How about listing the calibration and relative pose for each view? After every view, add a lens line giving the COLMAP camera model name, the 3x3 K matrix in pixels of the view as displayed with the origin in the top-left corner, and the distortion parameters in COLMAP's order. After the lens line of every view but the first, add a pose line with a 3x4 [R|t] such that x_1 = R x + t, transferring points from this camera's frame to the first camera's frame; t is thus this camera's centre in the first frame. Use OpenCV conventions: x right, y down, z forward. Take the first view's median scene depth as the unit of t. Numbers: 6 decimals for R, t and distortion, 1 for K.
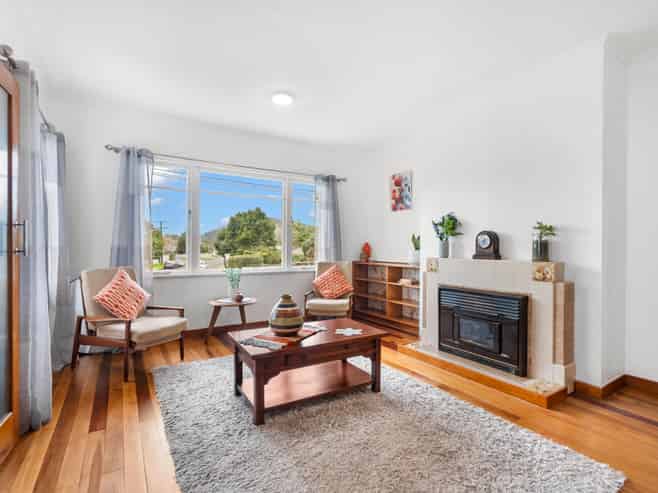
lens RADIAL K [[338.2, 0, 325.8], [0, 338.2, 247.4], [0, 0, 1]] dist [-0.000040, 0.001043]
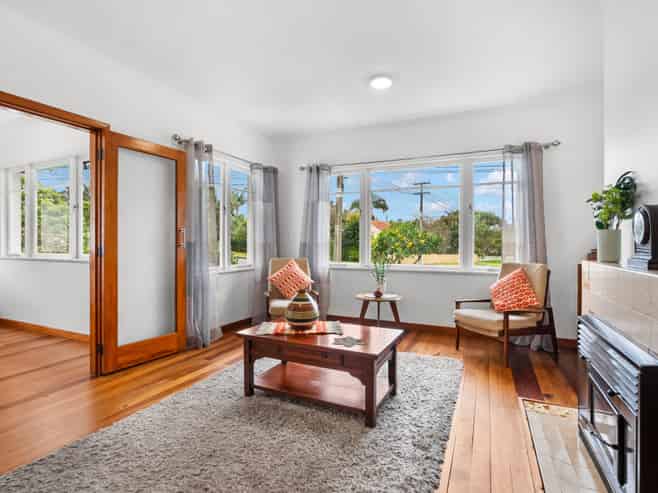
lens RADIAL K [[338.2, 0, 328.0], [0, 338.2, 243.5], [0, 0, 1]] dist [-0.000040, 0.001043]
pose [[0.559485, -0.000267, -0.828840, 0.488366], [0.000313, 1.000000, -0.000111, 0.001601], [0.828840, -0.000197, 0.559485, 0.318356]]
